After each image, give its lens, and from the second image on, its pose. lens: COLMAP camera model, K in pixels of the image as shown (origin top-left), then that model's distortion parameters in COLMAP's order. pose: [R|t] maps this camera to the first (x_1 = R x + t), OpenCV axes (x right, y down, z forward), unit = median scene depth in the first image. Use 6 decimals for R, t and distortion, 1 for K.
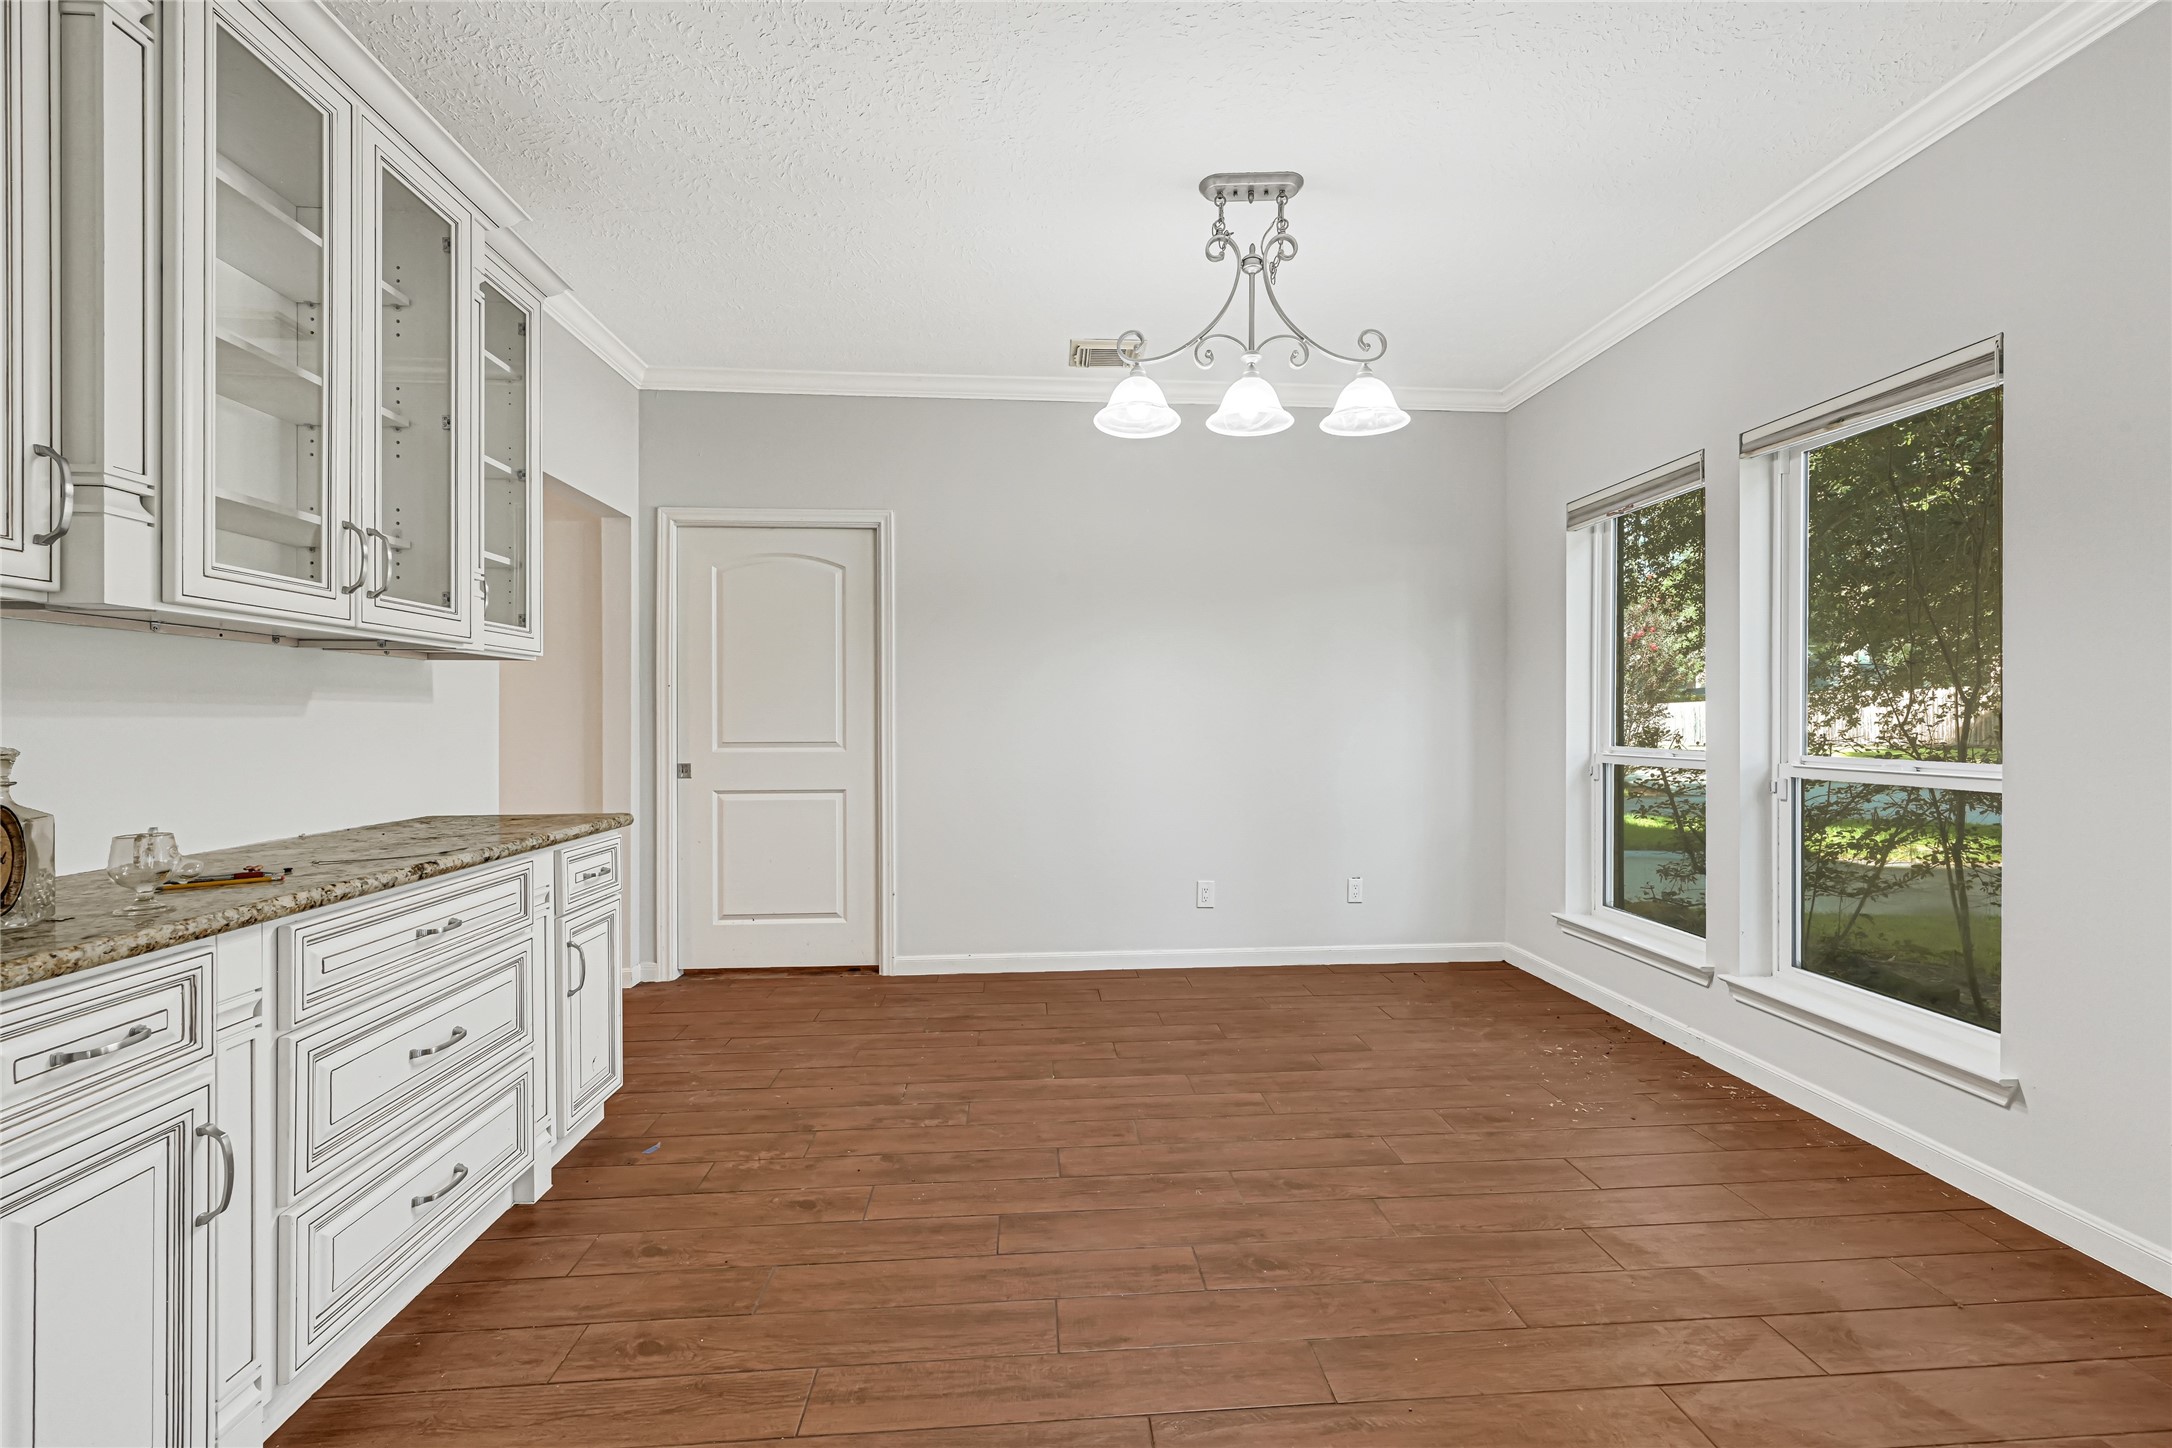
lens RADIAL K [[873.8, 0, 1089.0], [0, 873.8, 717.2], [0, 0, 1]] dist [-0.001094, 0.000288]
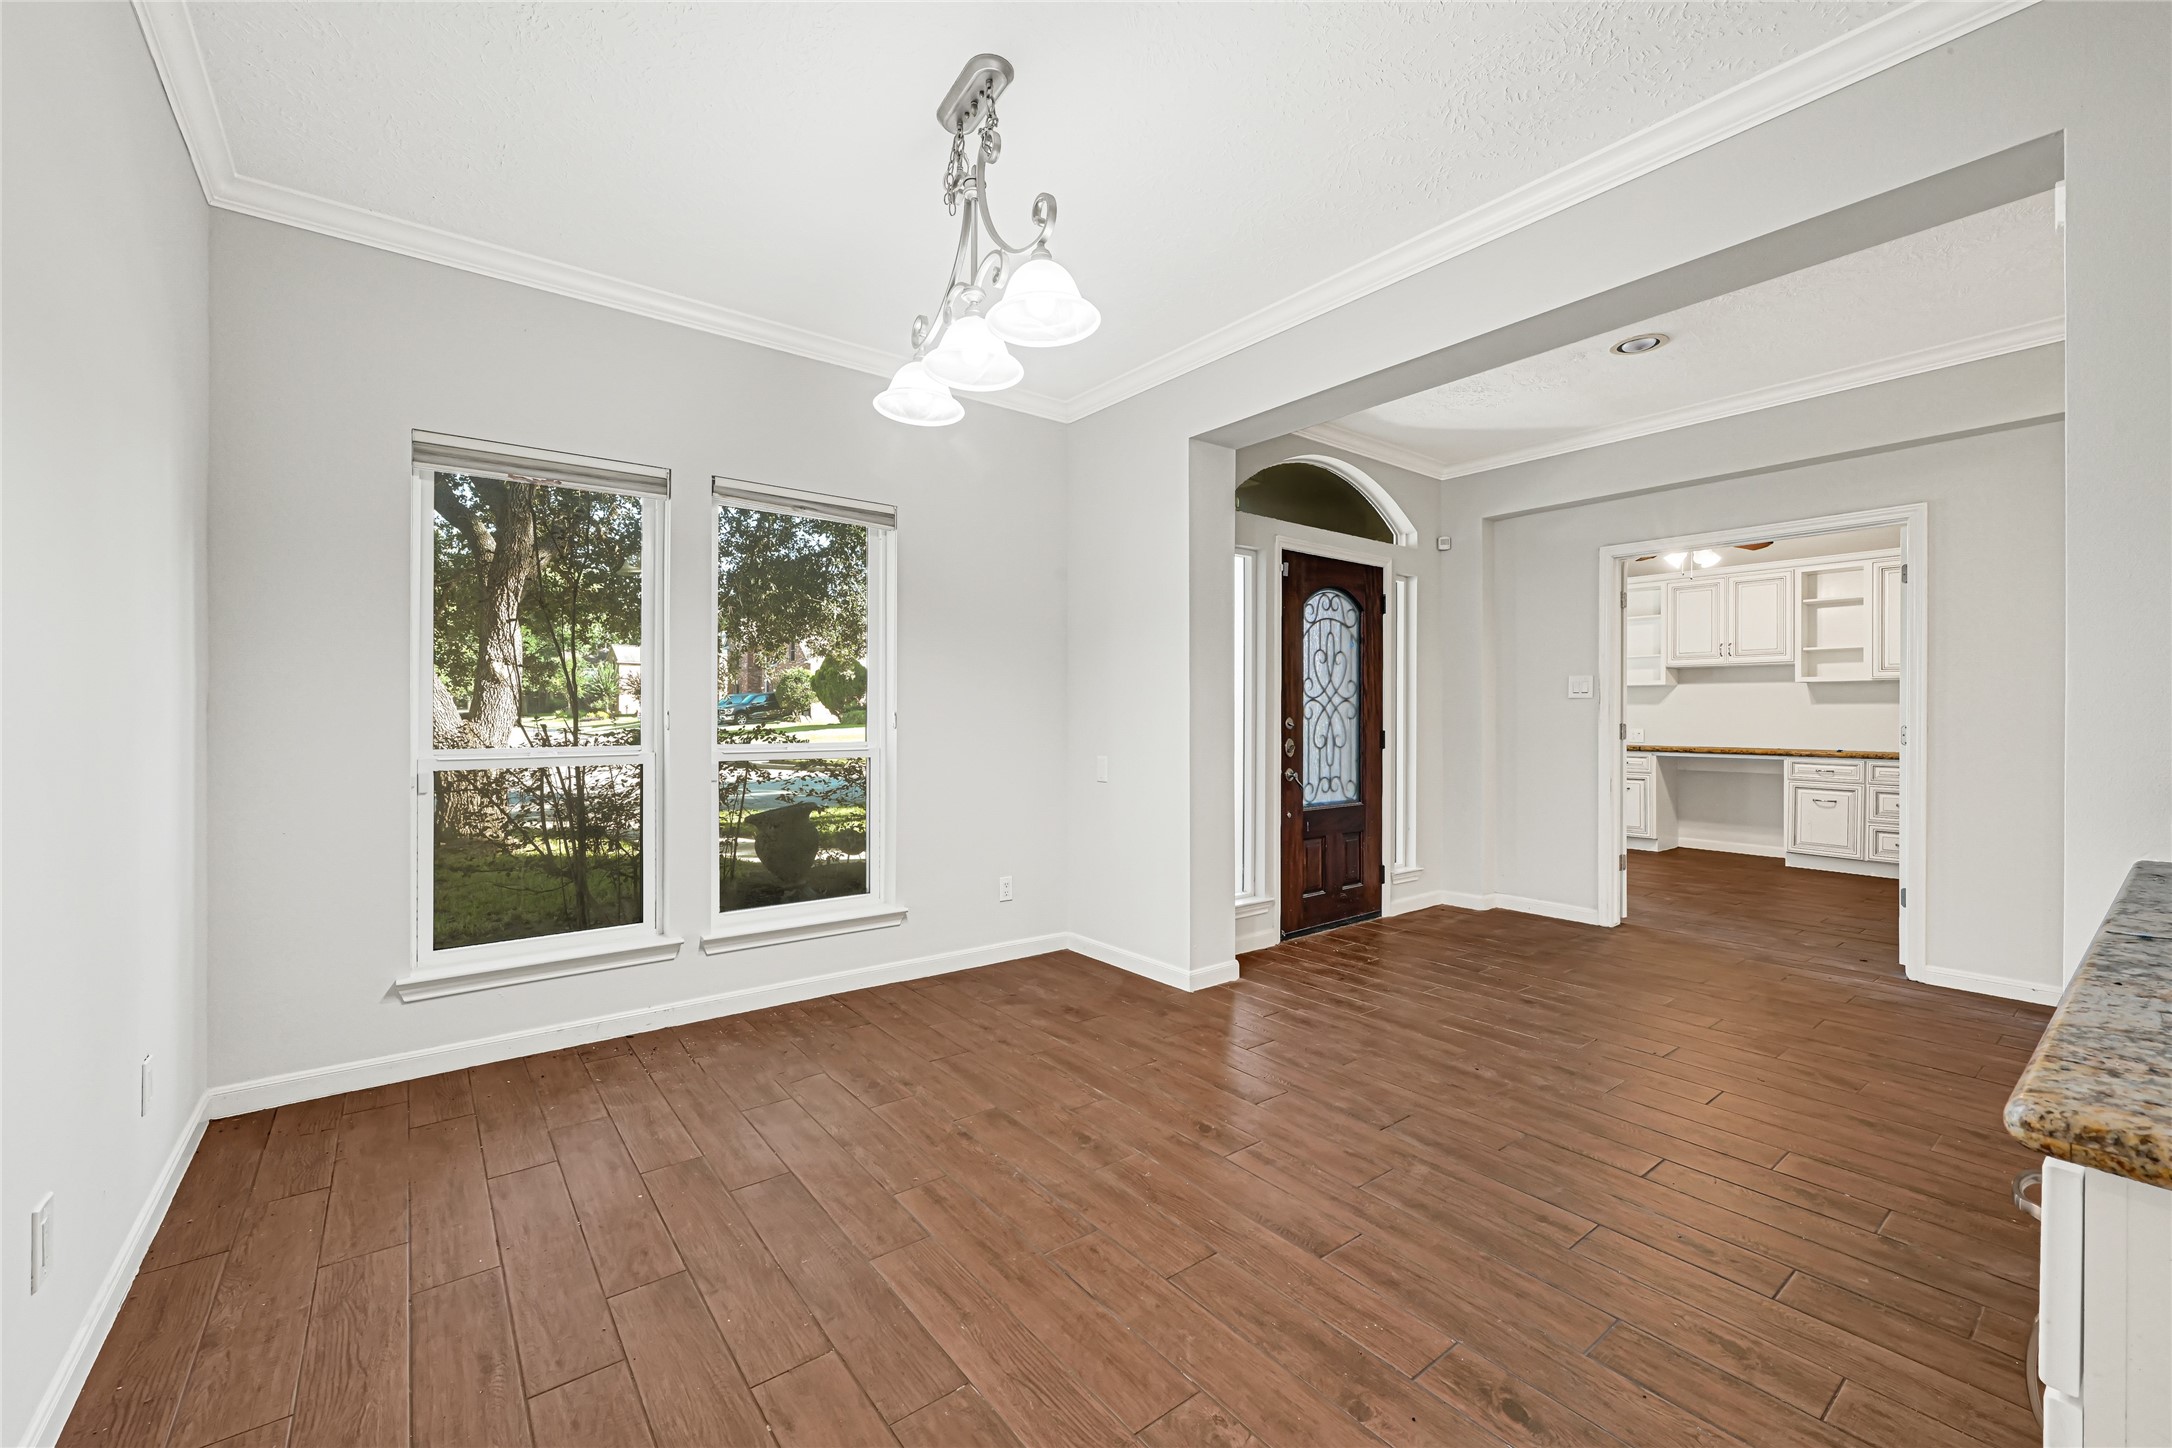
lens RADIAL K [[873.8, 0, 1092.7], [0, 873.8, 713.5], [0, 0, 1]] dist [-0.001094, 0.000288]
pose [[-0.551192, 0.000938, 0.834378, -0.687231], [-0.001995, 0.999995, -0.002442, 0.001383], [-0.834376, -0.003011, -0.551187, 1.593011]]
